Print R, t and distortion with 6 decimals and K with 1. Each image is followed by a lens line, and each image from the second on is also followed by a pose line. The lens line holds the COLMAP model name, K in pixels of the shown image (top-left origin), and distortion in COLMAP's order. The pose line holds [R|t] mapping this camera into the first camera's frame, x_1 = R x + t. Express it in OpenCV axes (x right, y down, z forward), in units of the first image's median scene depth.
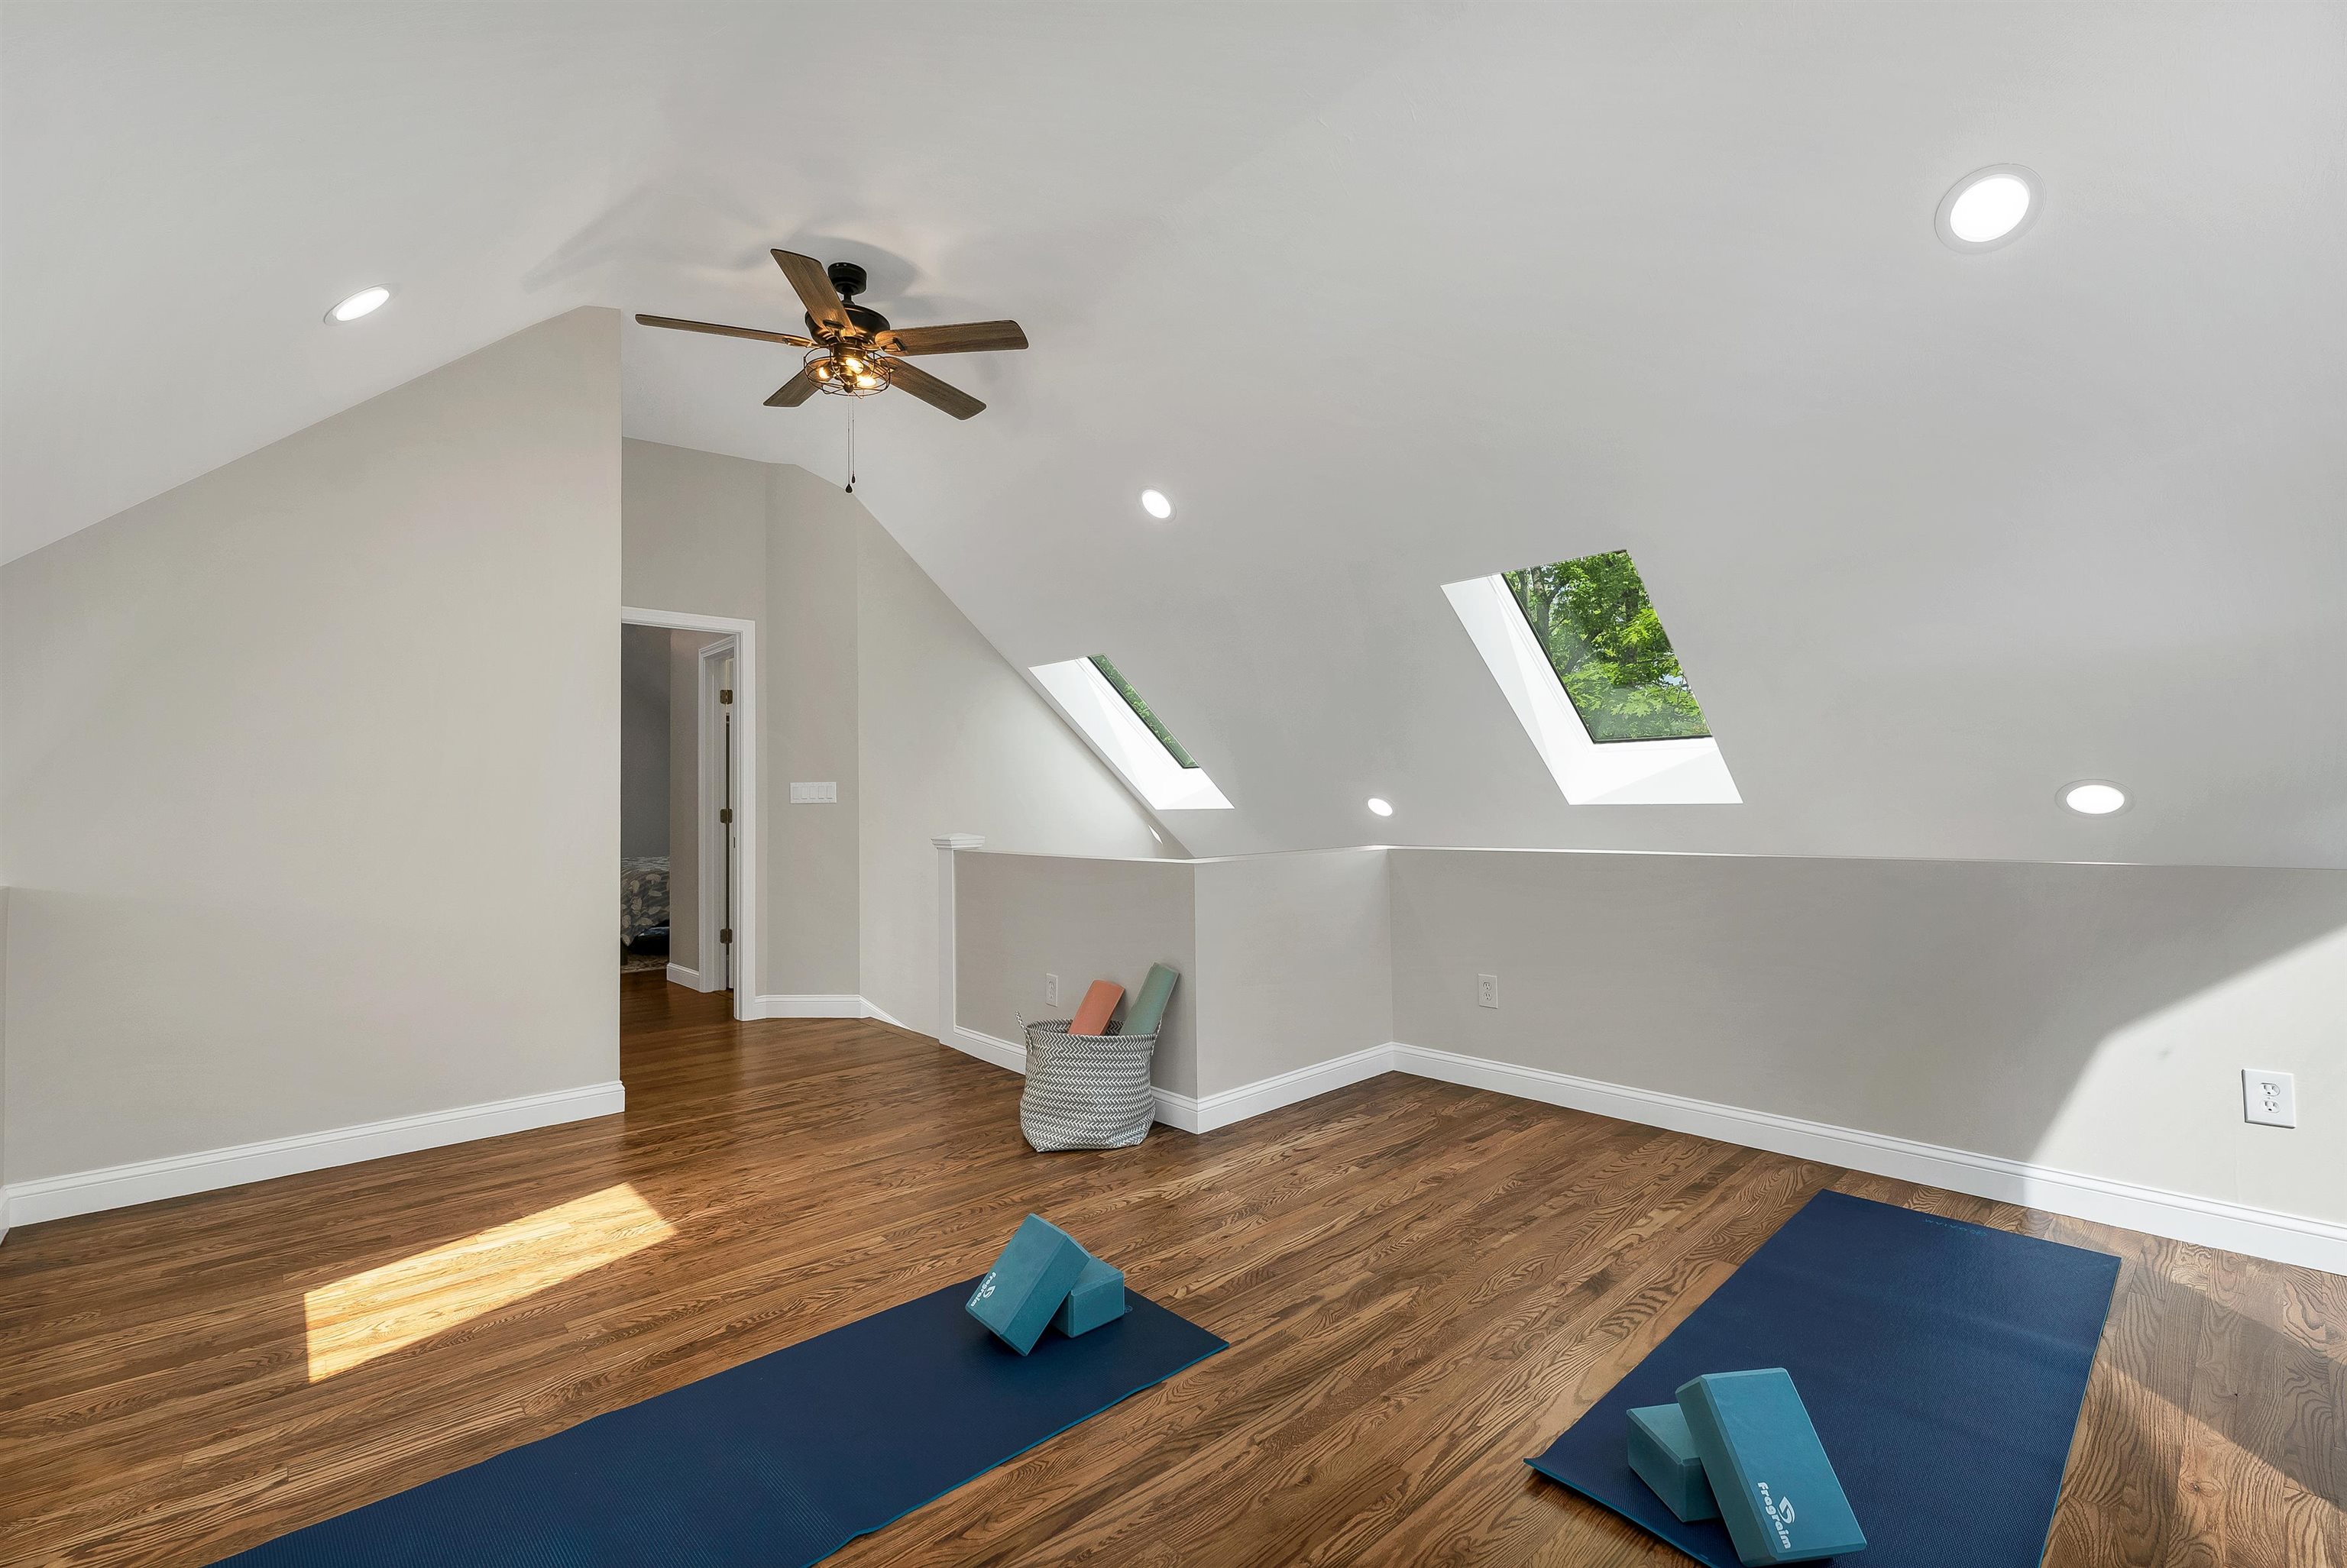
lens RADIAL K [[986.5, 0, 1171.6], [0, 986.5, 790.9], [0, 0, 1]] dist [0.000907, -0.000447]
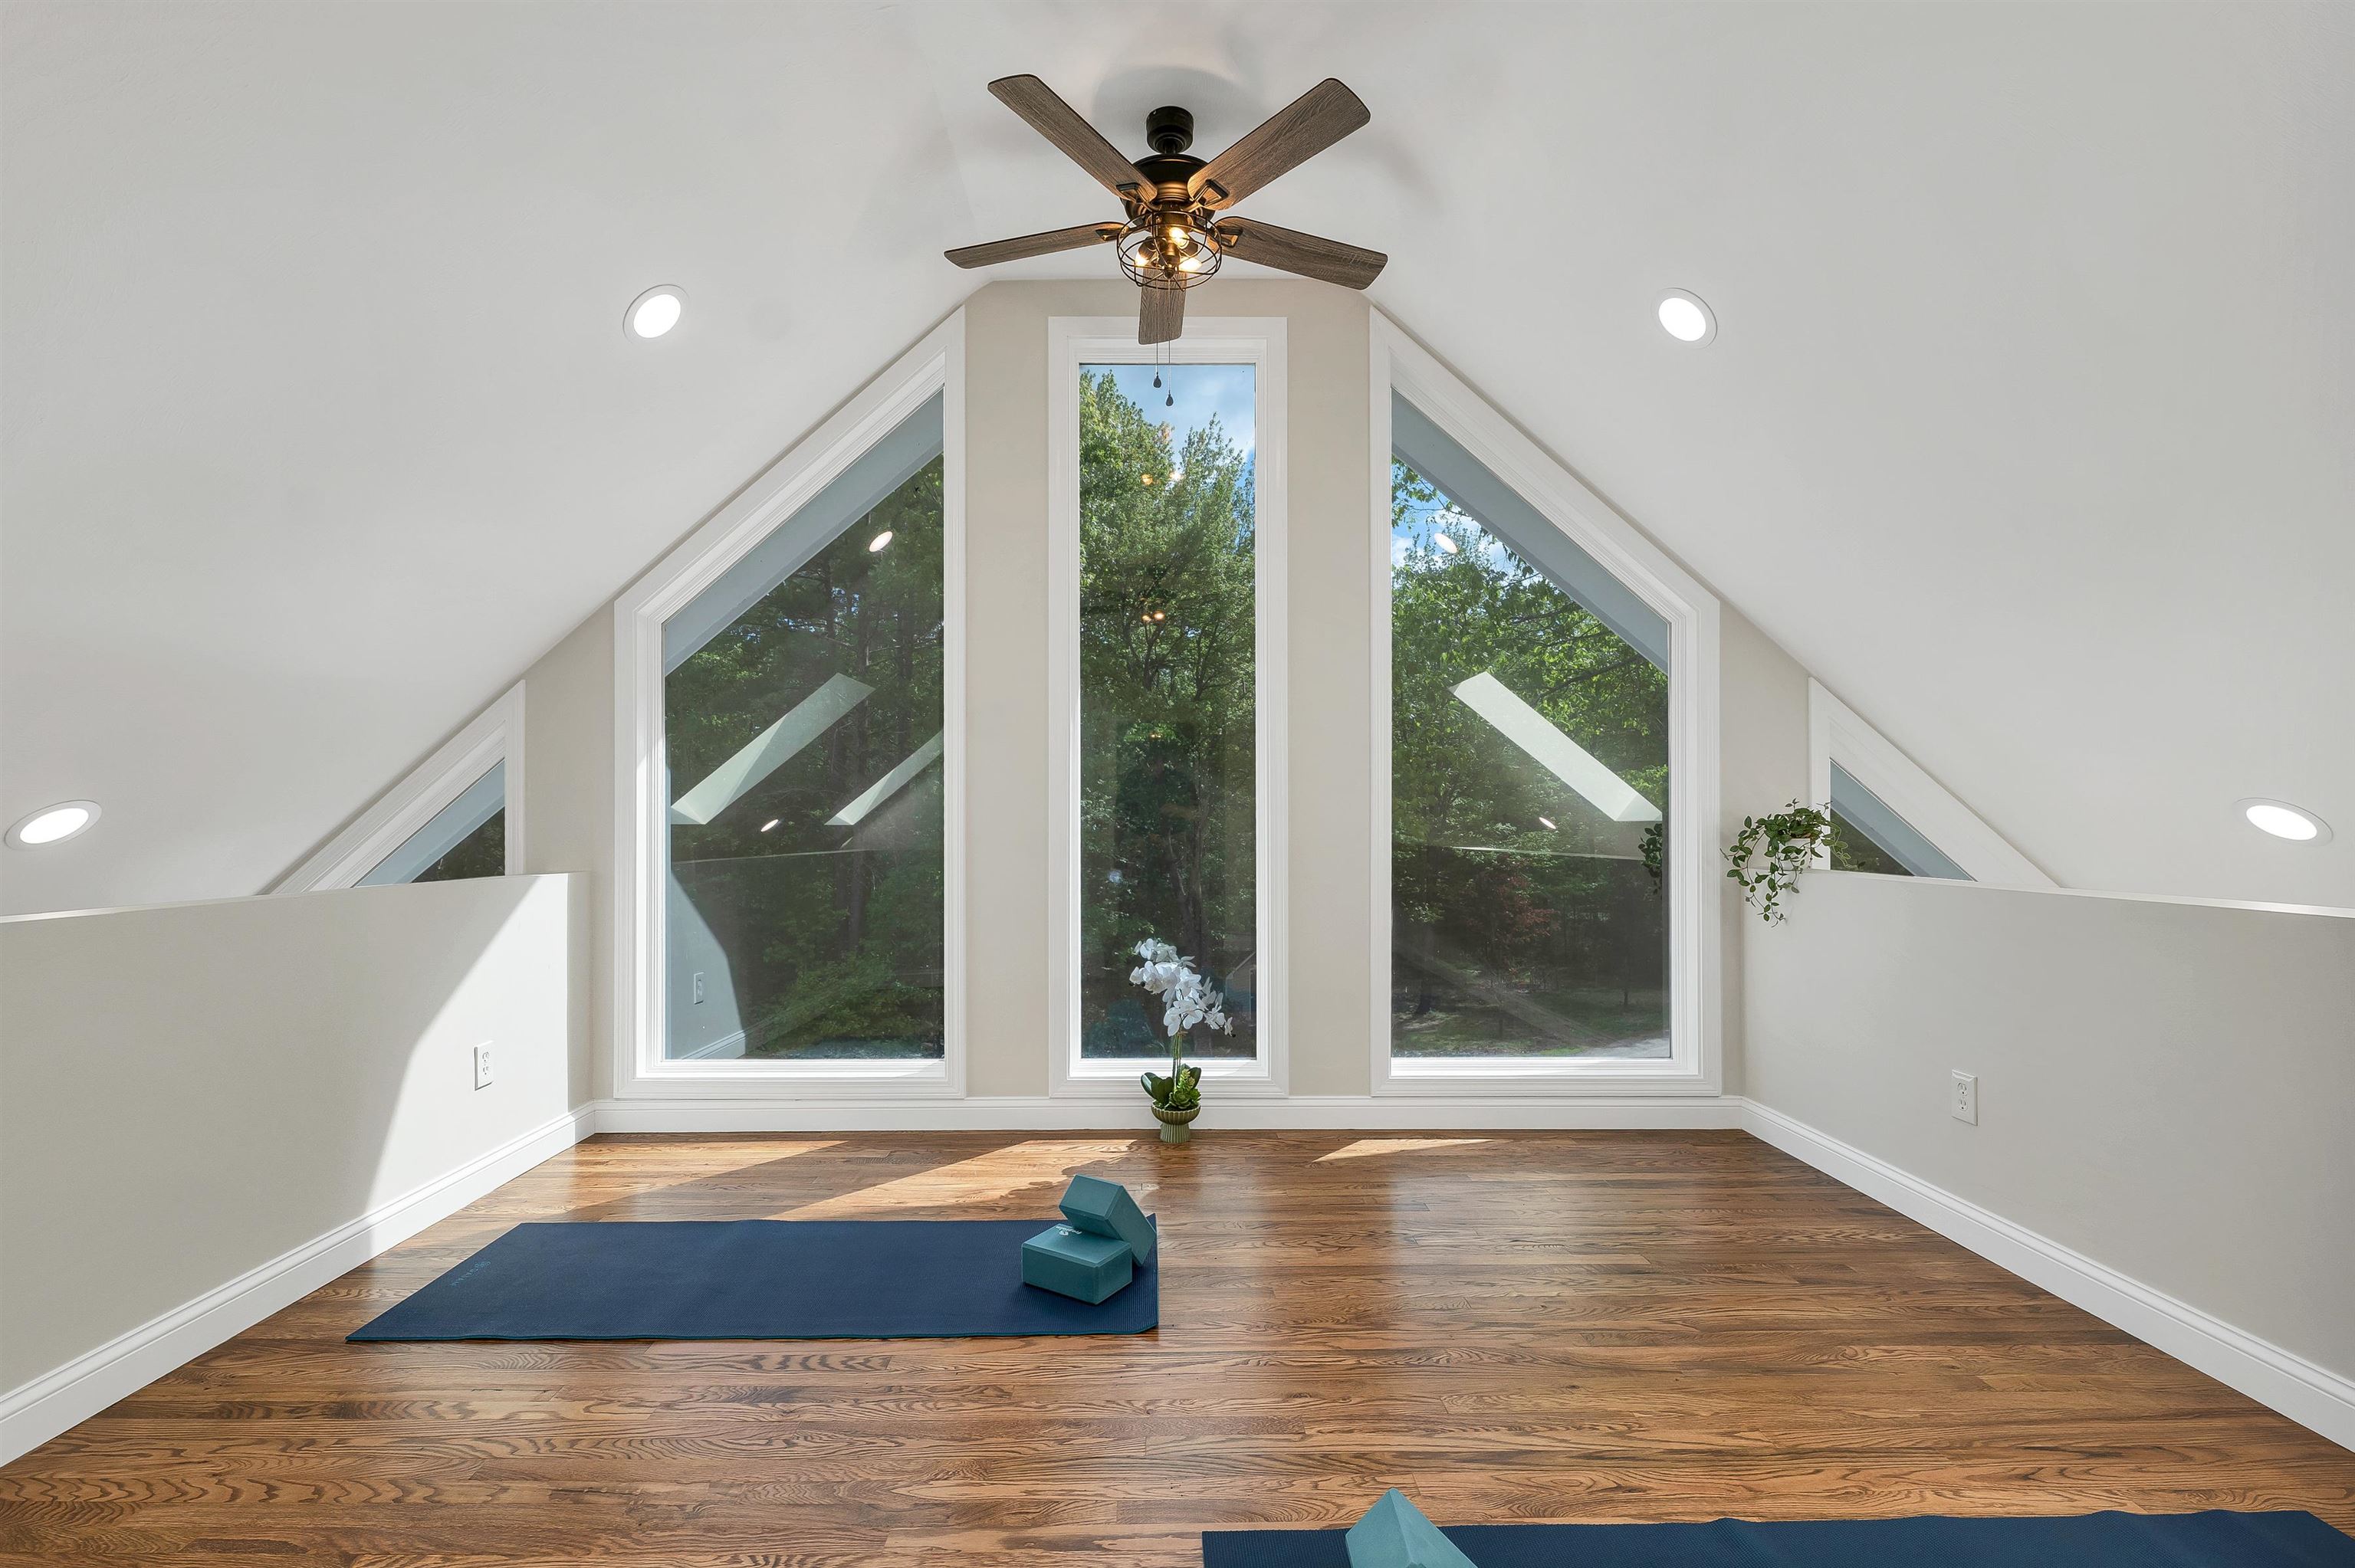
lens RADIAL K [[989.9, 0, 1177.5], [0, 989.9, 801.9], [0, 0, 1]] dist [0.000907, -0.000447]
pose [[-0.741493, 0.029501, 0.670311, -0.495811], [0.001127, 0.999086, -0.042724, 0.046877], [-0.670959, -0.030924, -0.740849, 1.765910]]
